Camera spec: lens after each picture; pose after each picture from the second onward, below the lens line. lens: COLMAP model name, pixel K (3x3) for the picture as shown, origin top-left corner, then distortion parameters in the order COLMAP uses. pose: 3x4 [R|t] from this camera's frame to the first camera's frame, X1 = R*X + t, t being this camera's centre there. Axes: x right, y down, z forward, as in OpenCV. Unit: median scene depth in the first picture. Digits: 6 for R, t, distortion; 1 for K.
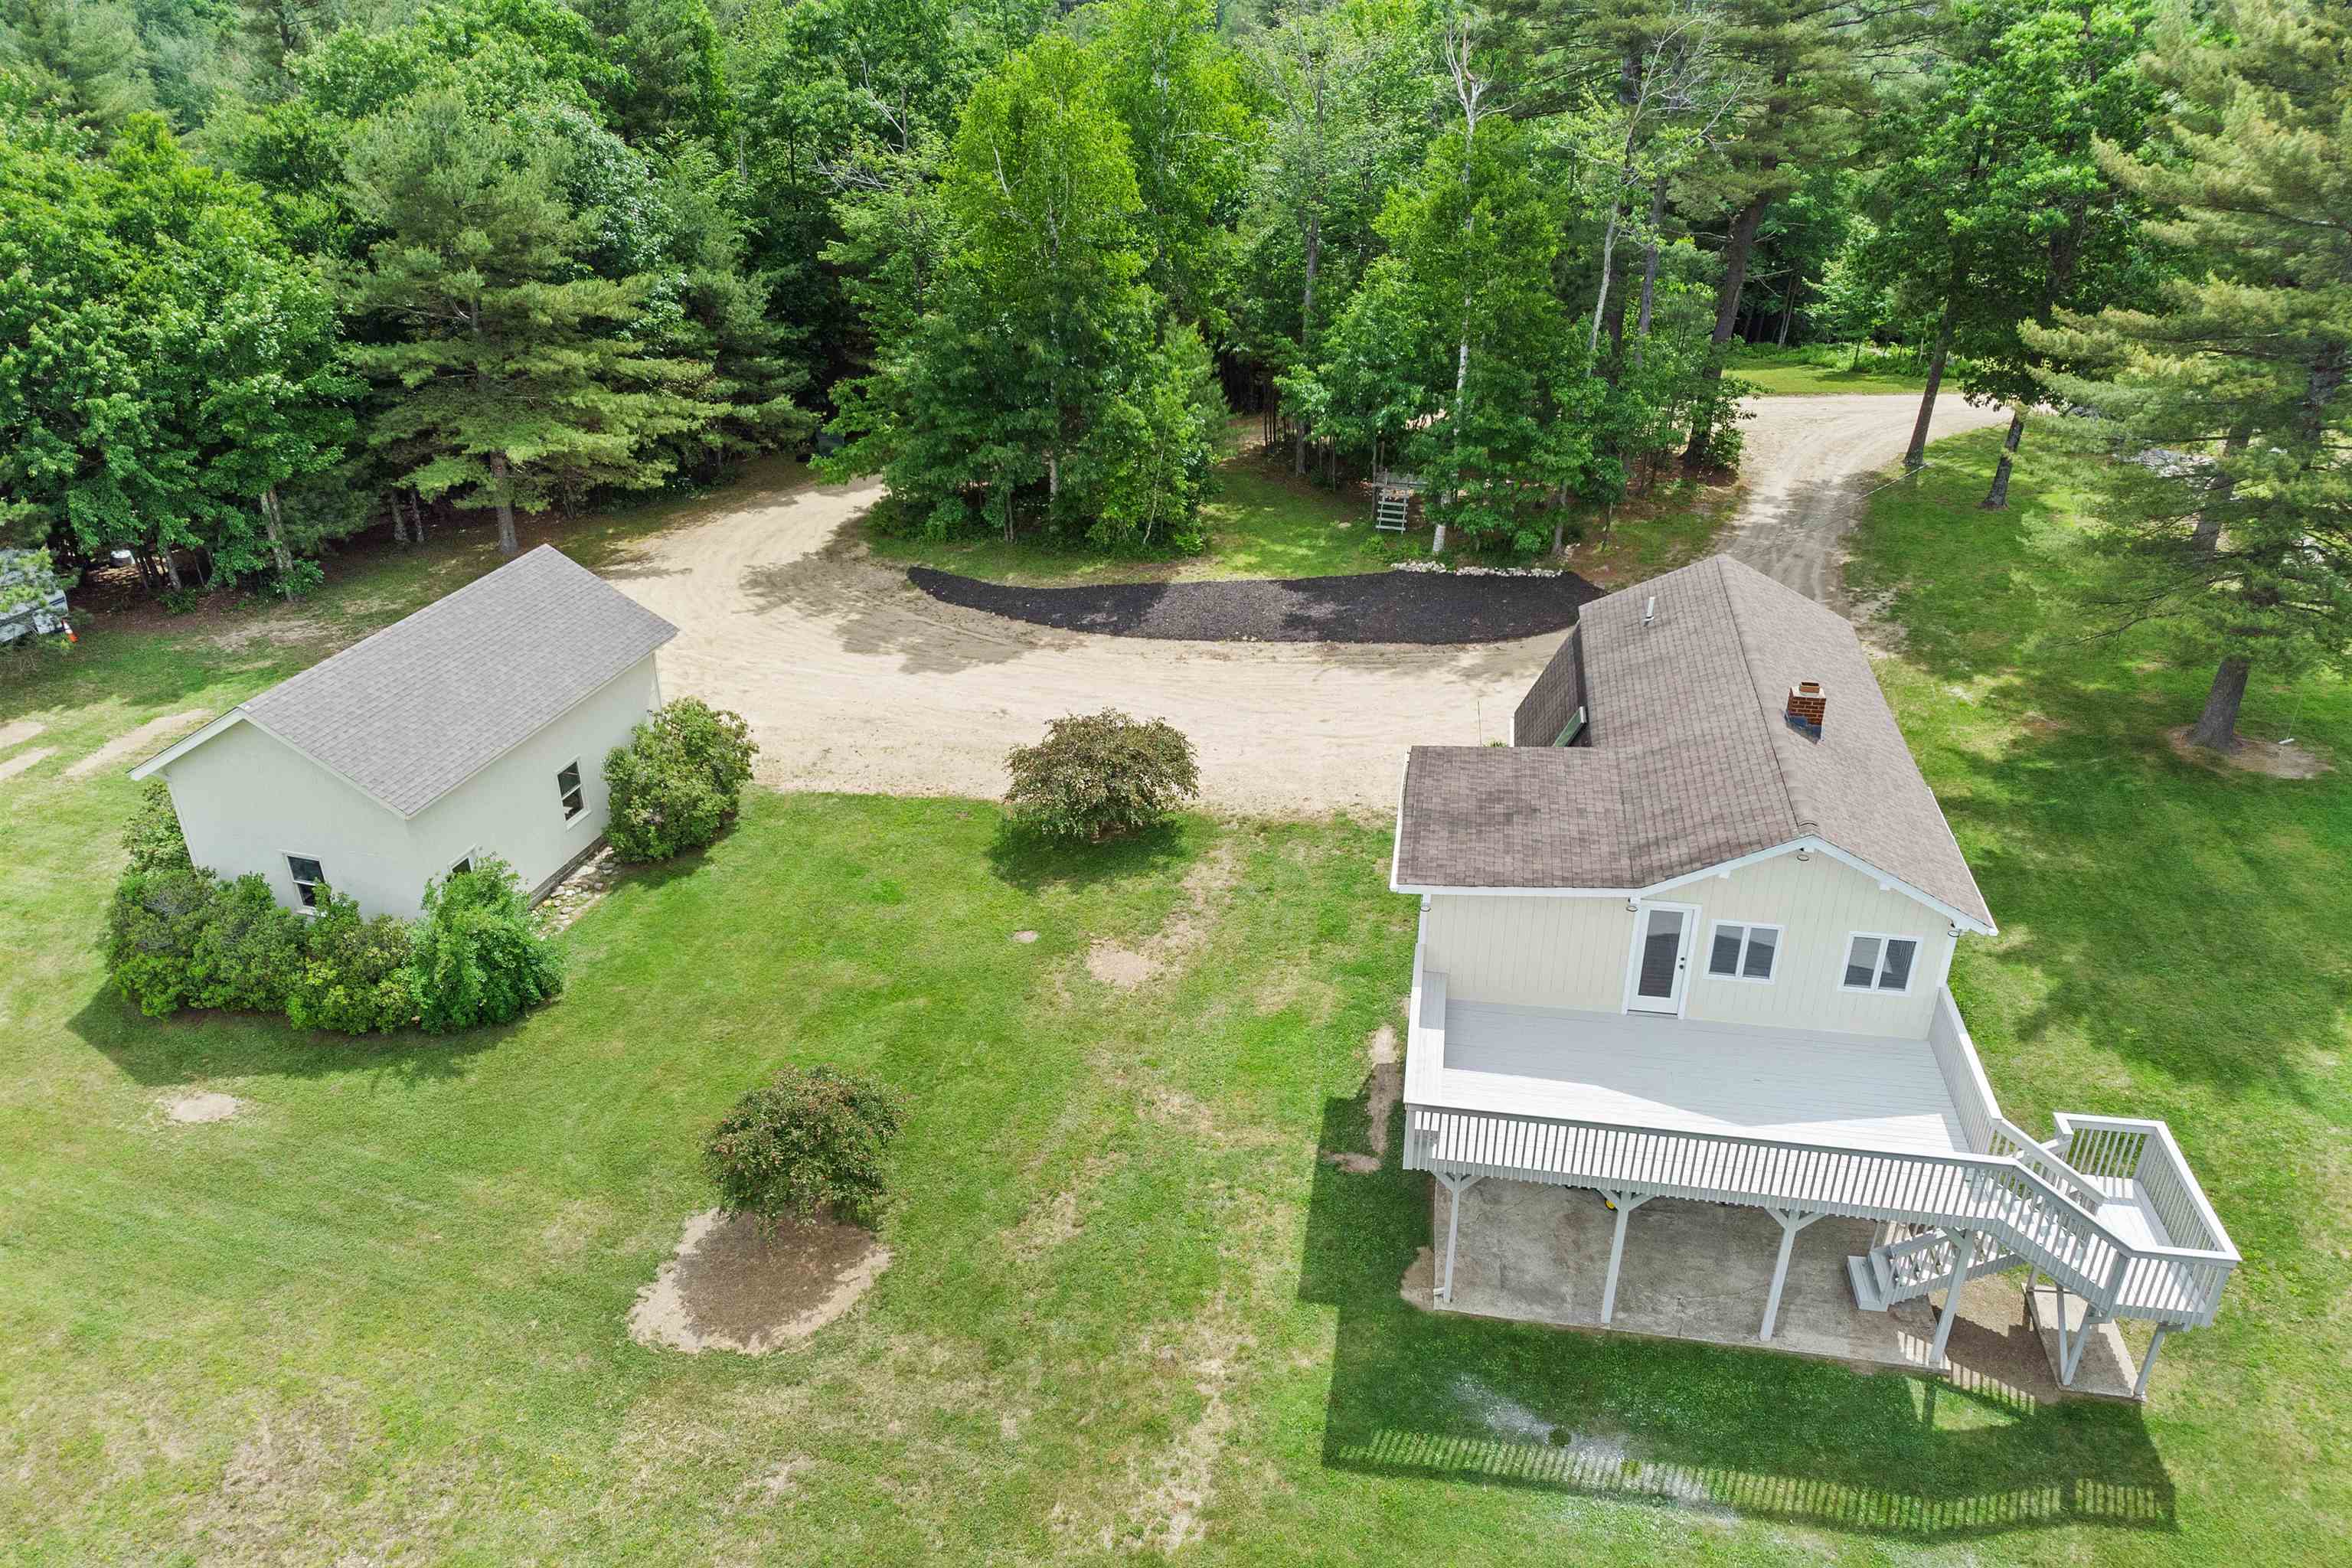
lens RADIAL K [[1708.0, 0, 1173.8], [0, 1708.0, 876.5], [0, 0, 1]] dist [0.046139, -0.026766]
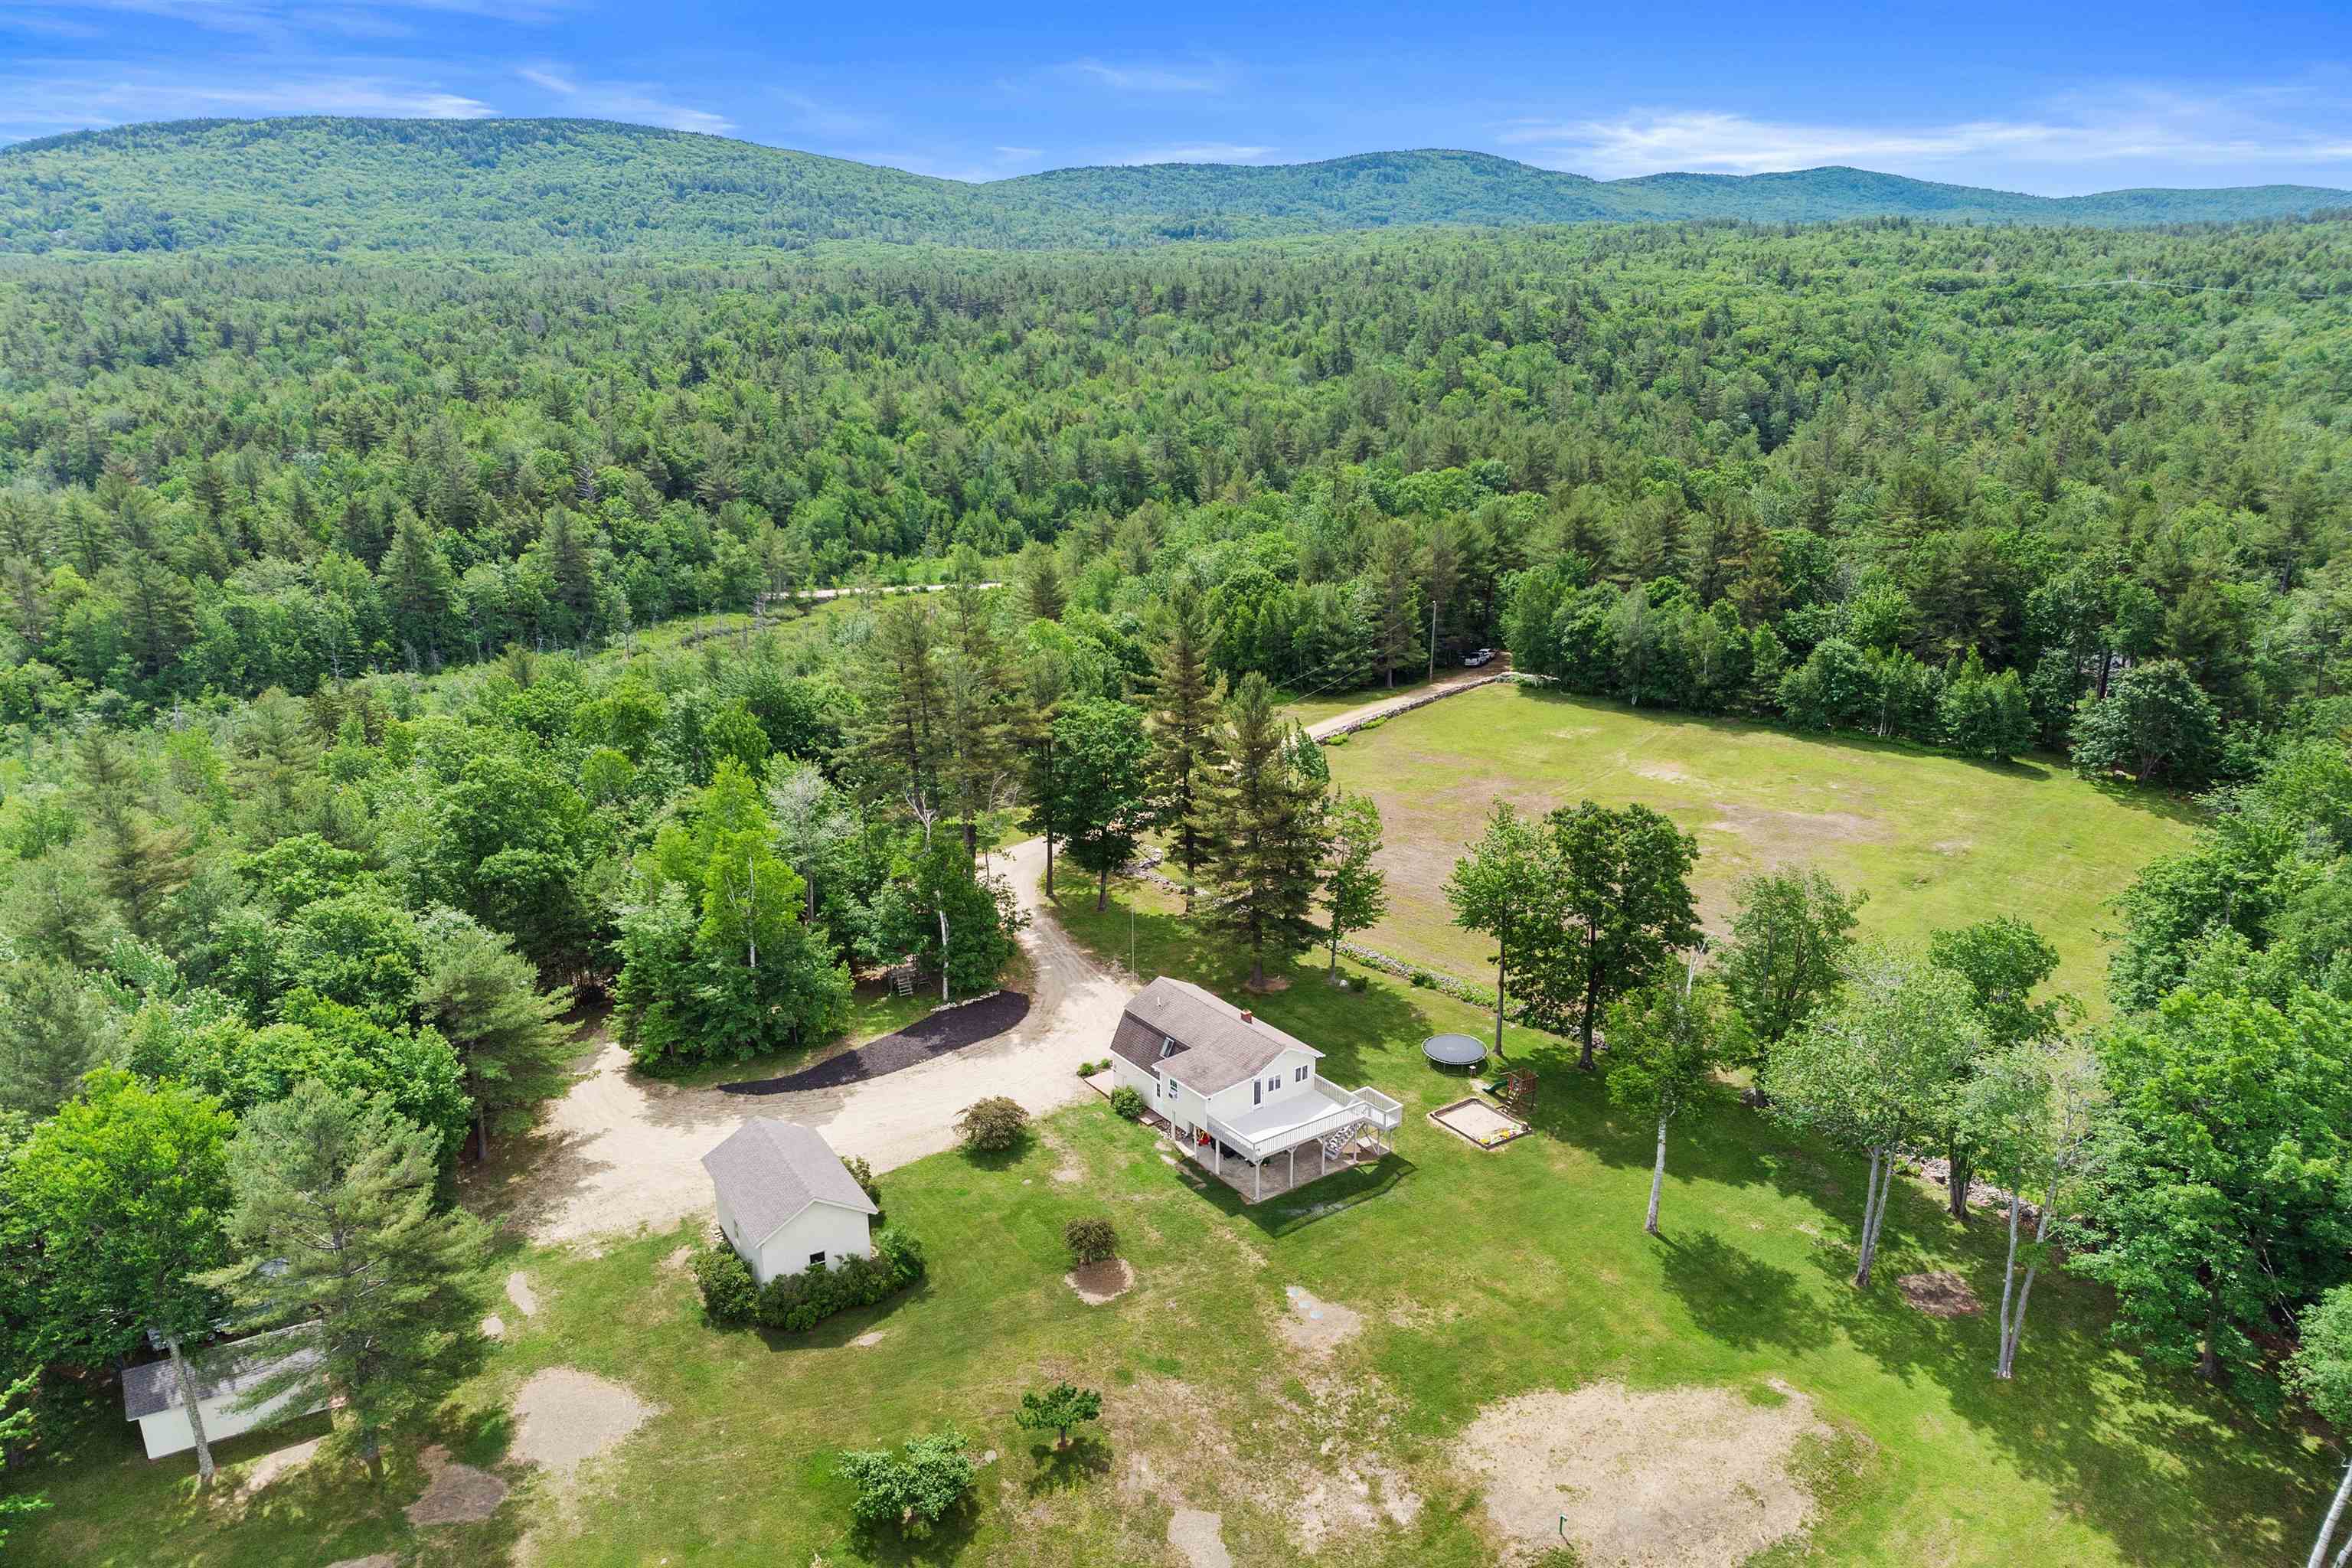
lens RADIAL K [[1708.0, 0, 1173.8], [0, 1708.0, 876.5], [0, 0, 1]] dist [0.046139, -0.026766]
pose [[0.714488, -0.253562, 0.652084, -1.101581], [0.361660, 0.931691, -0.033984, -0.168838], [-0.598923, 0.260114, 0.757385, -0.922688]]
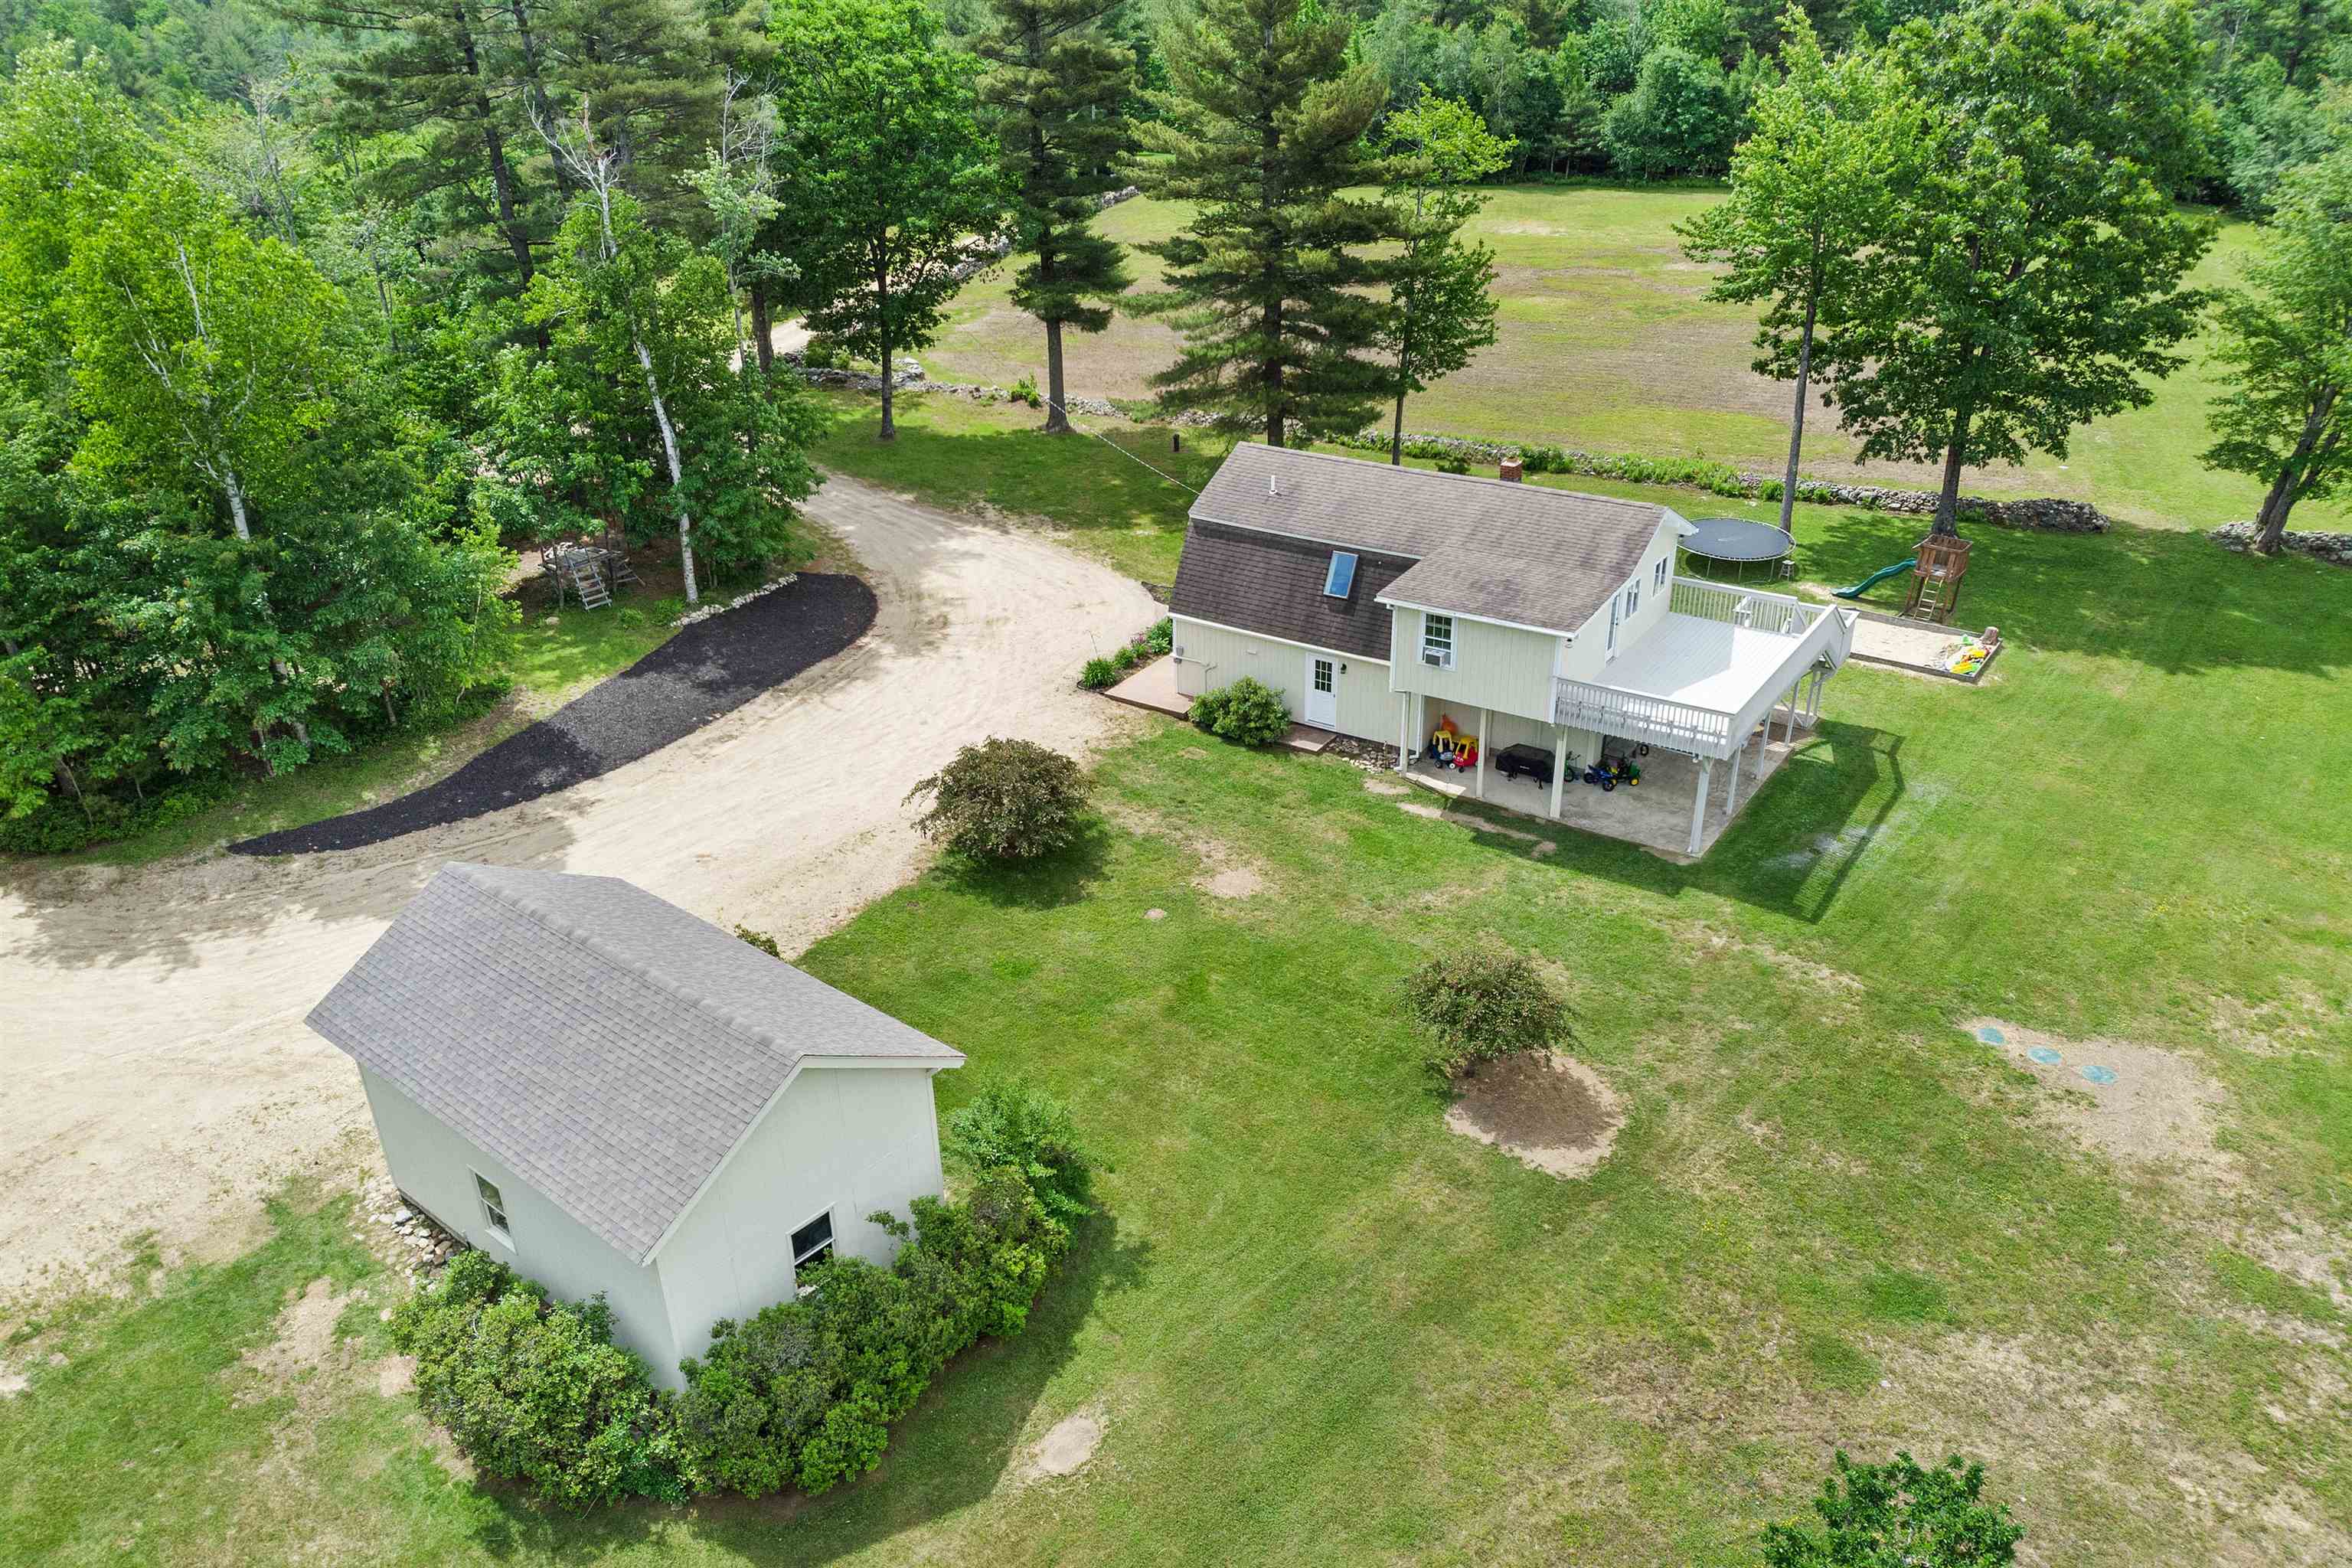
lens RADIAL K [[1708.0, 0, 1173.8], [0, 1708.0, 876.5], [0, 0, 1]] dist [0.046139, -0.026766]
pose [[0.419756, -0.458280, 0.783444, -0.667219], [0.469716, 0.848274, 0.244536, -0.178793], [-0.776641, 0.265351, 0.571330, 0.245381]]
